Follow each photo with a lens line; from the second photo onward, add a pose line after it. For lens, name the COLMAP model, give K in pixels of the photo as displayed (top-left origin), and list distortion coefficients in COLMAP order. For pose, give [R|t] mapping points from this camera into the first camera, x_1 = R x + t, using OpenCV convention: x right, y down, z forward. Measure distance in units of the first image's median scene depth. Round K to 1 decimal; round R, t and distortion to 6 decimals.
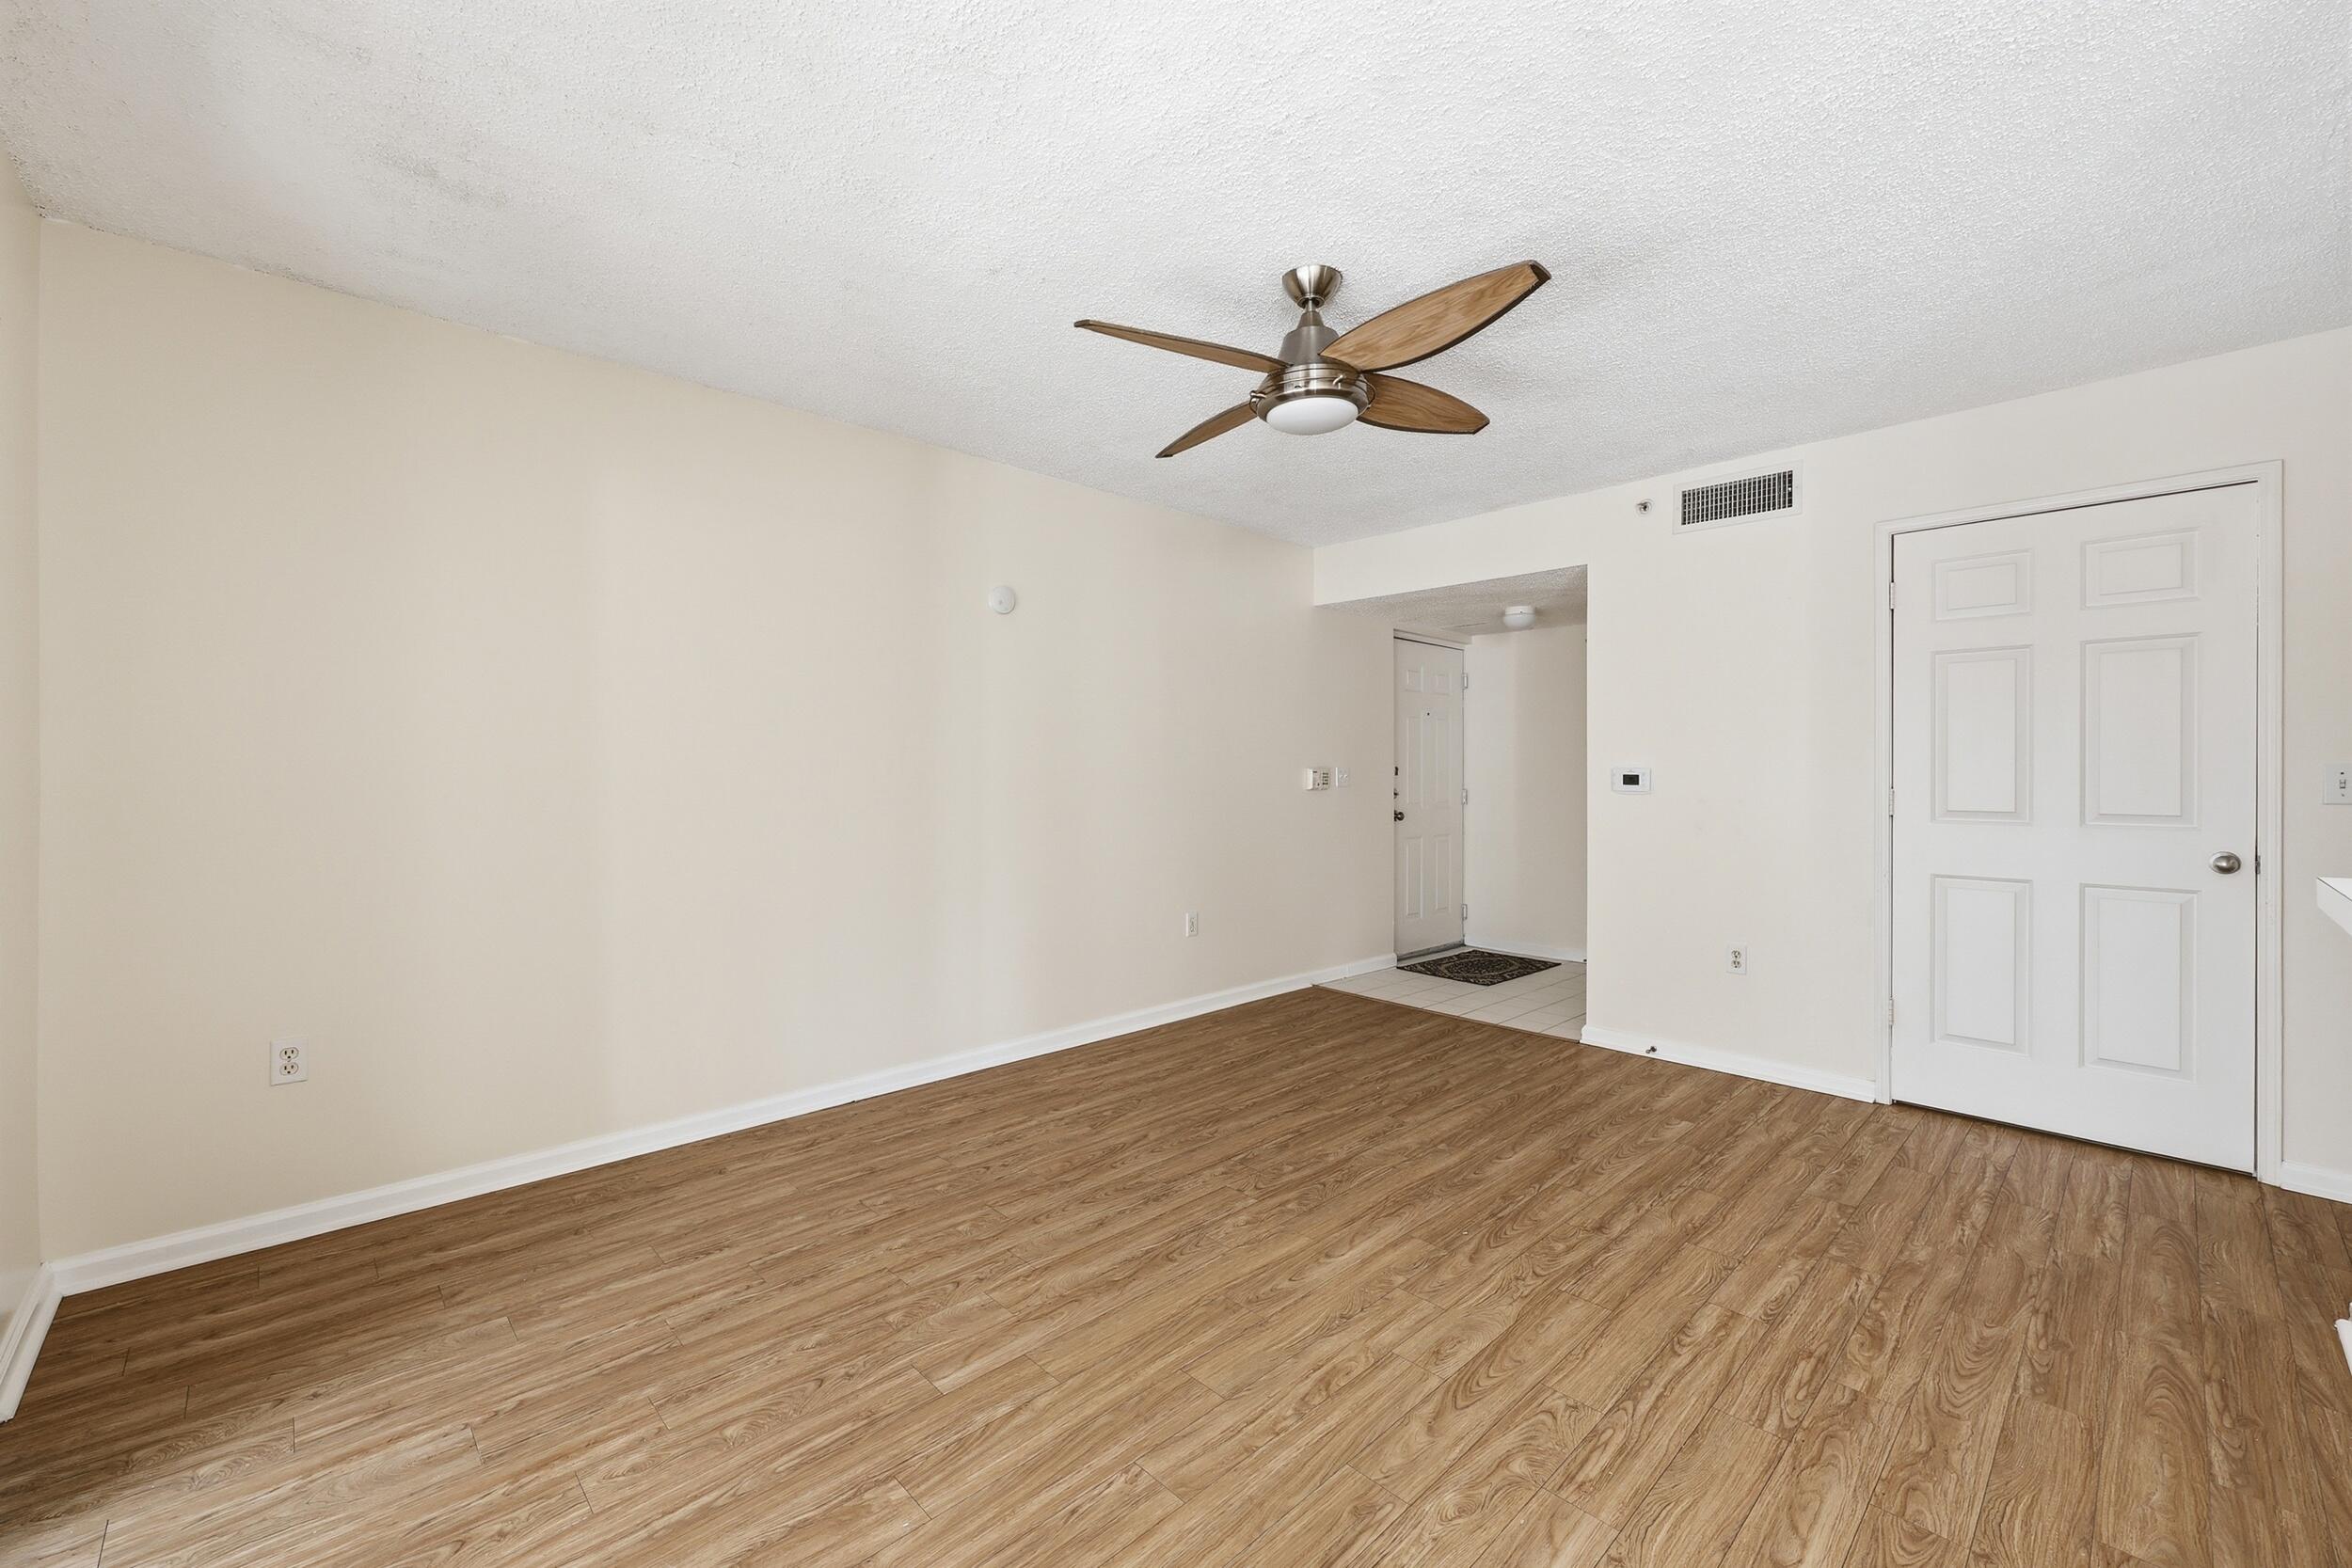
lens RADIAL K [[947.7, 0, 1175.0], [0, 947.7, 781.0], [0, 0, 1]] dist [-0.001330, 0.000035]
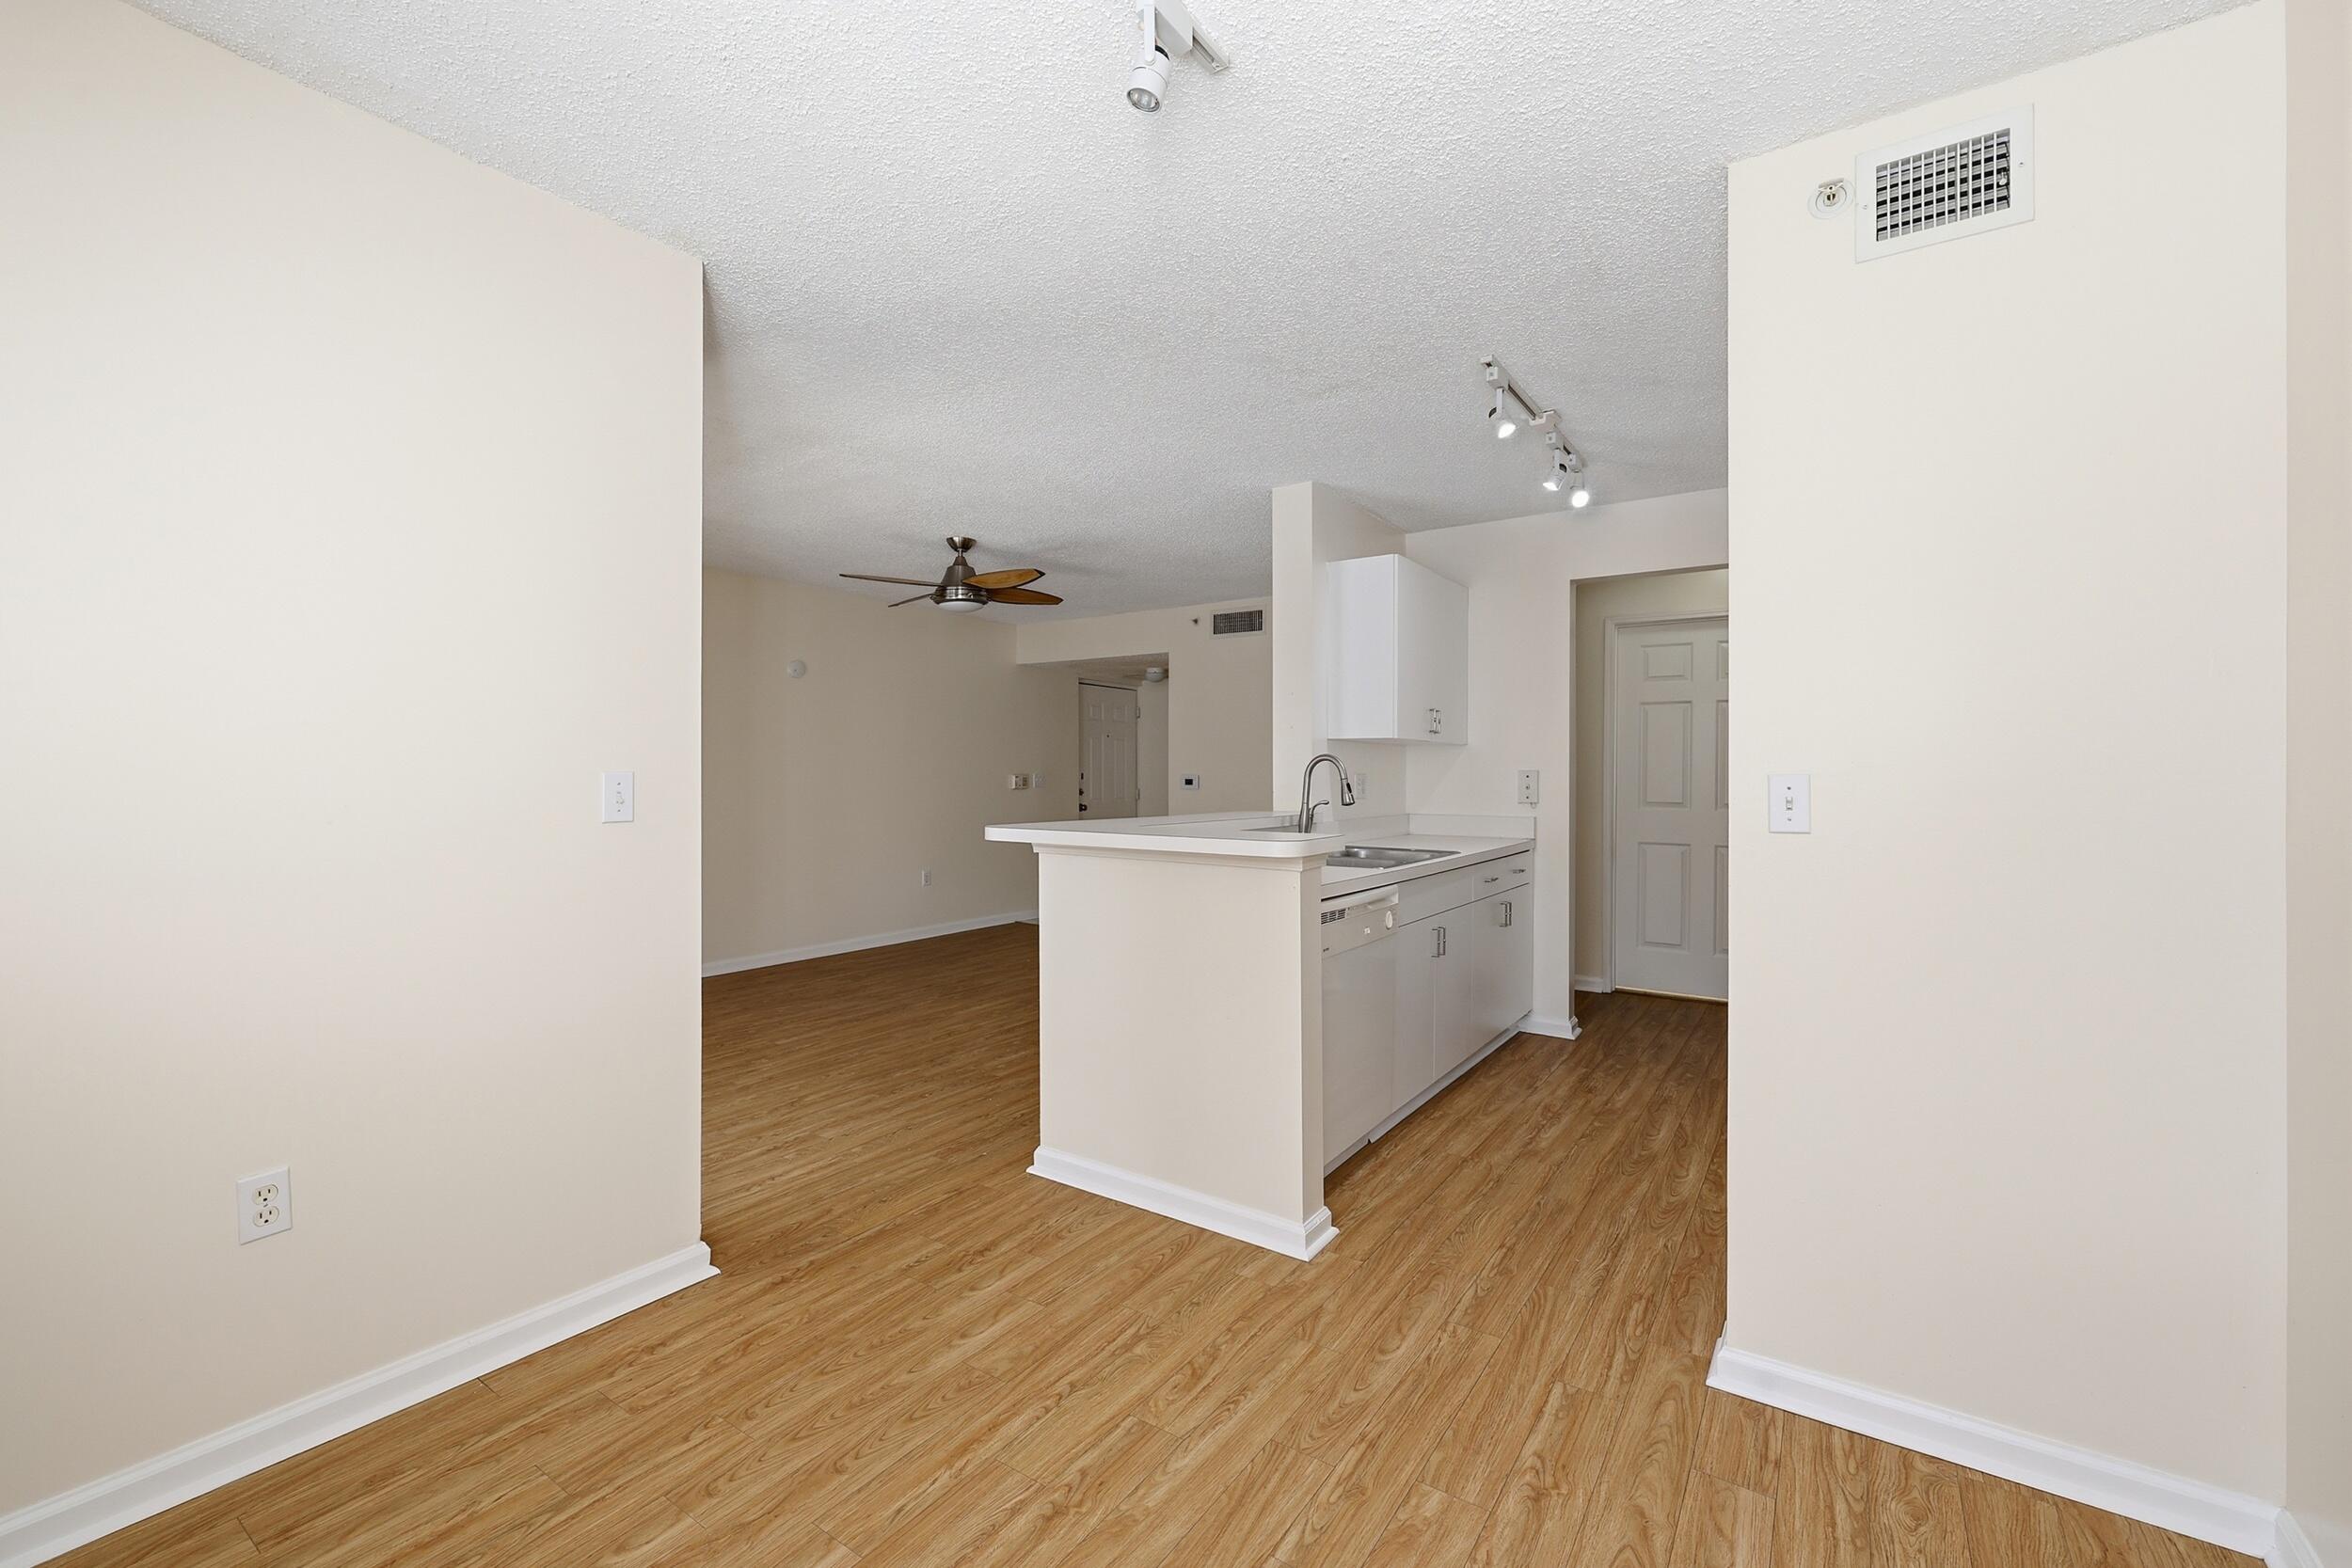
lens RADIAL K [[979.6, 0, 1176.0], [0, 979.6, 784.0], [0, 0, 1]] dist [-0.000028, -0.000199]
pose [[0.977877, 0.000535, 0.209180, 0.137742], [-0.000320, 0.999999, -0.001063, 0.005944], [-0.209180, 0.000973, 0.977877, -1.056649]]
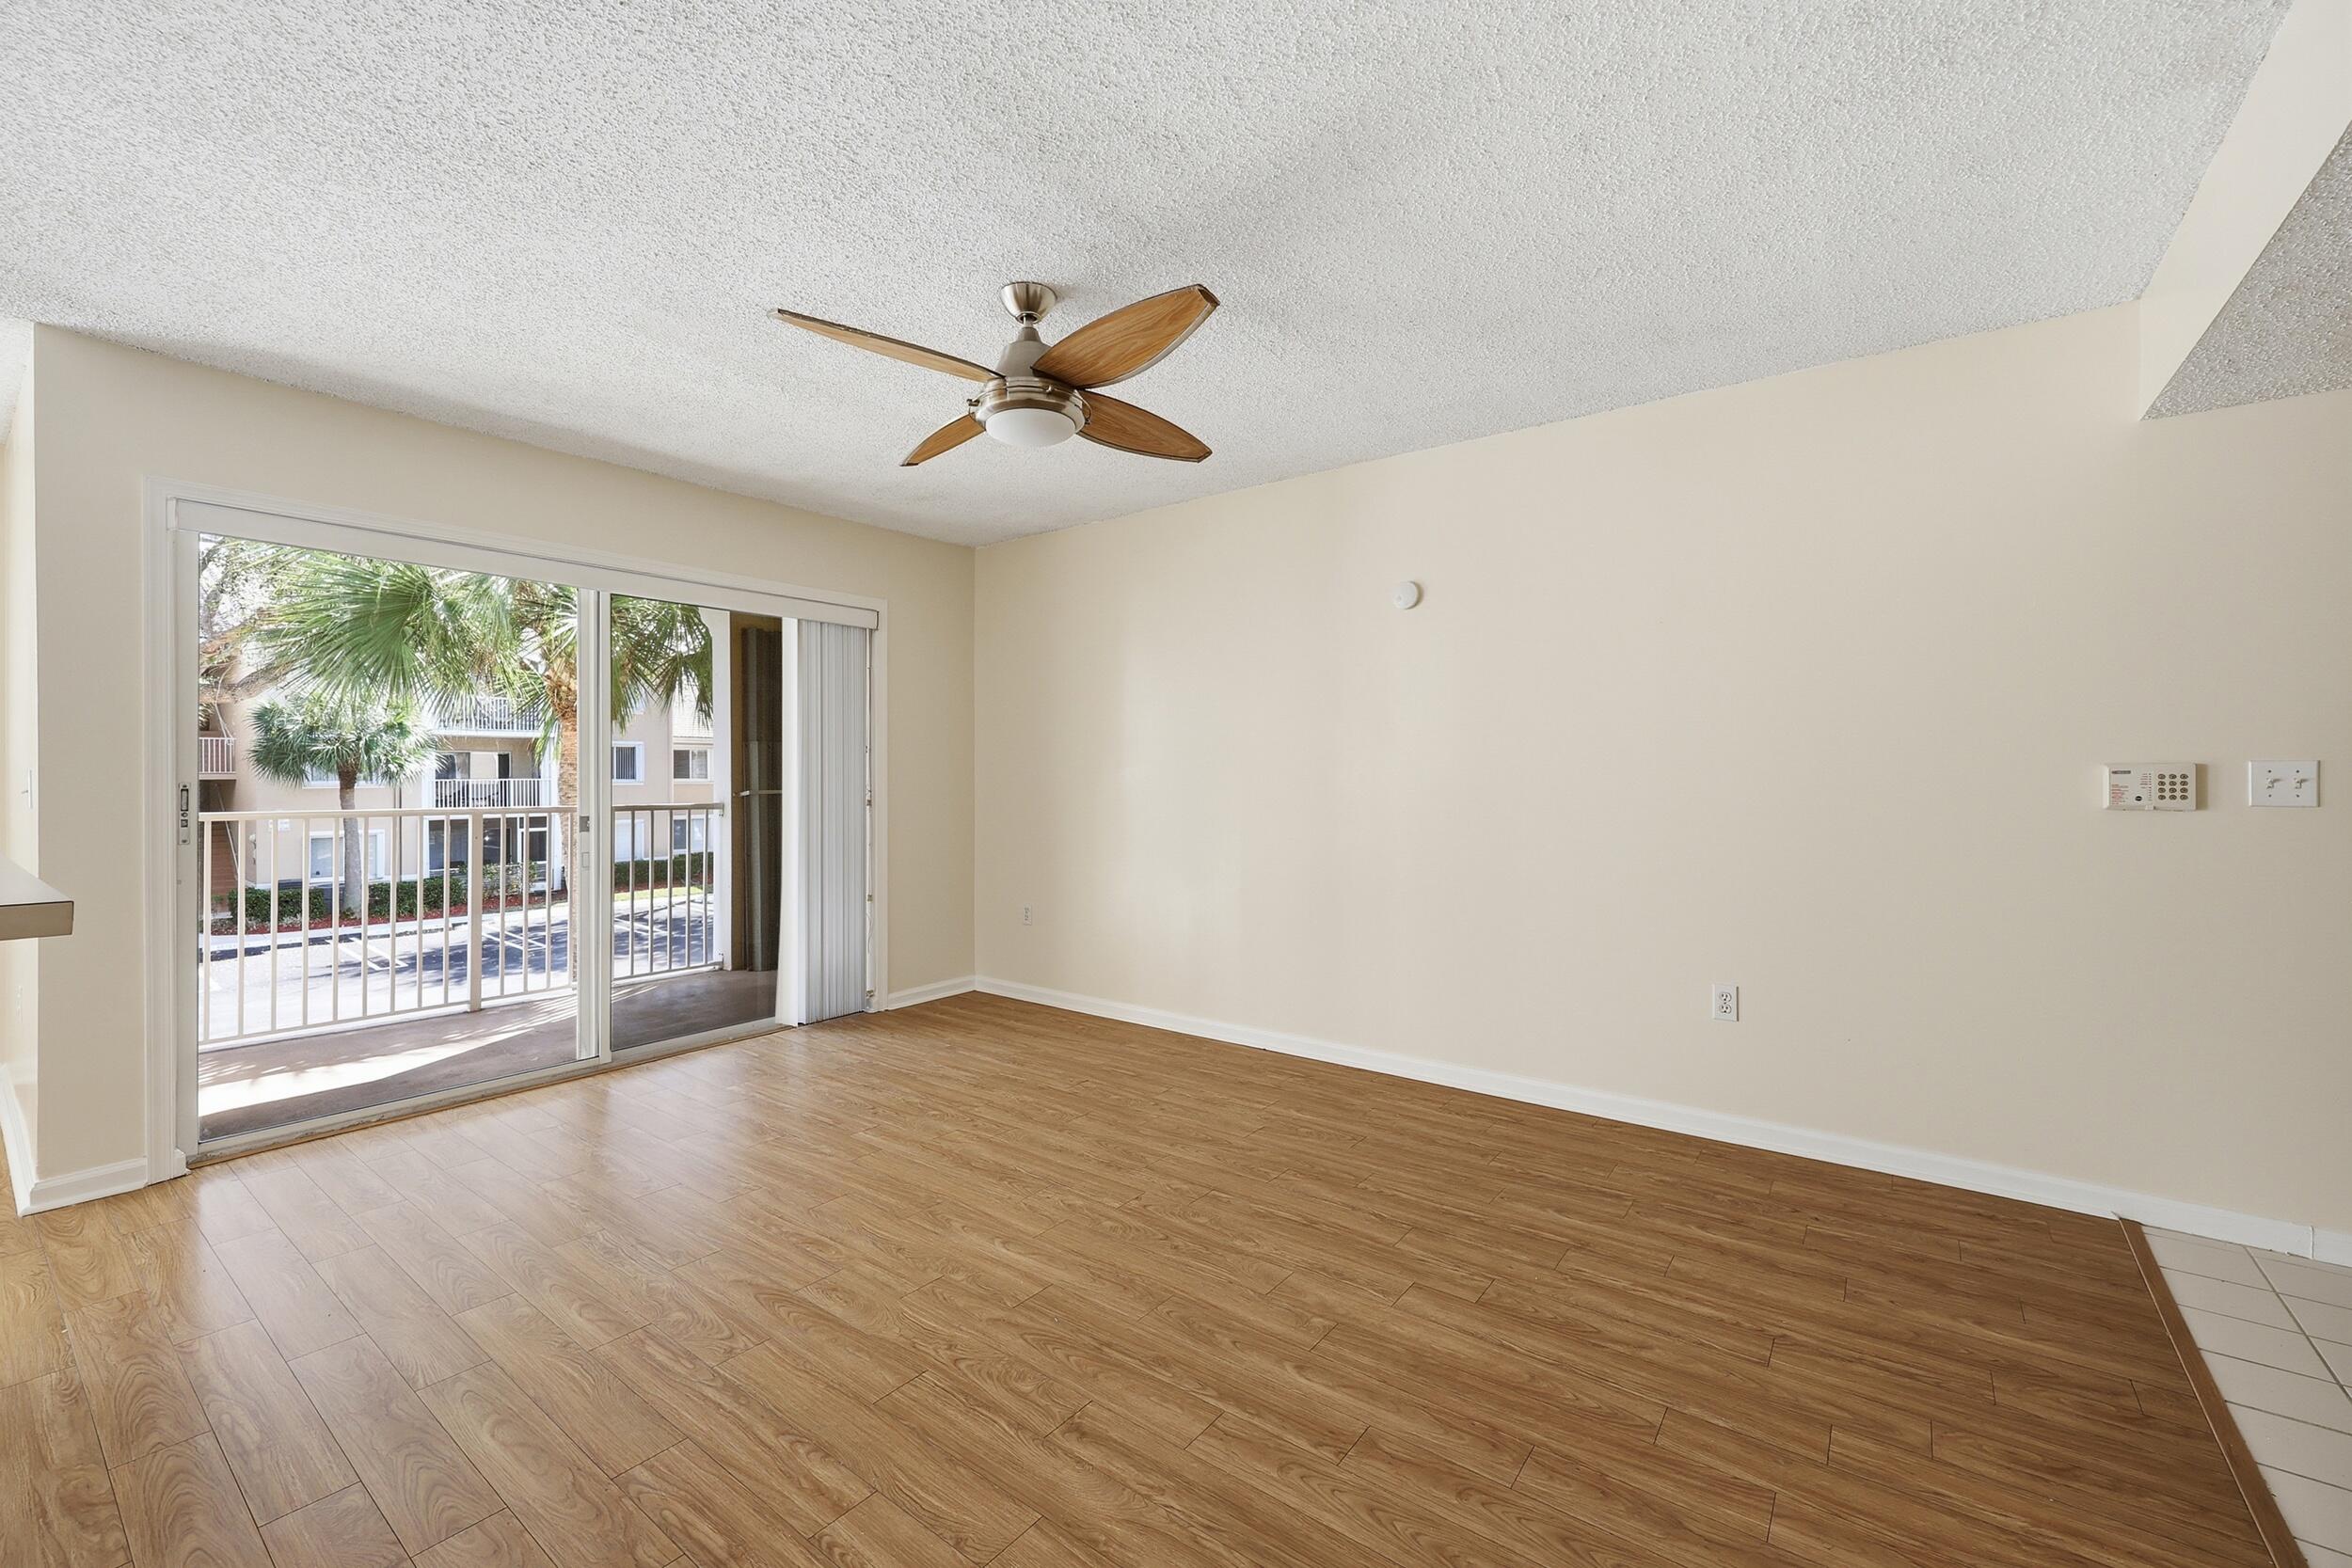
lens RADIAL K [[954.8, 0, 1176.0], [0, 954.8, 784.0], [0, 0, 1]] dist [0.000606, -0.000150]
pose [[0.163632, 0.009625, -0.986474, 1.055676], [-0.007886, 0.999933, 0.008449, -0.007994], [0.986490, 0.006397, 0.163697, 0.877267]]
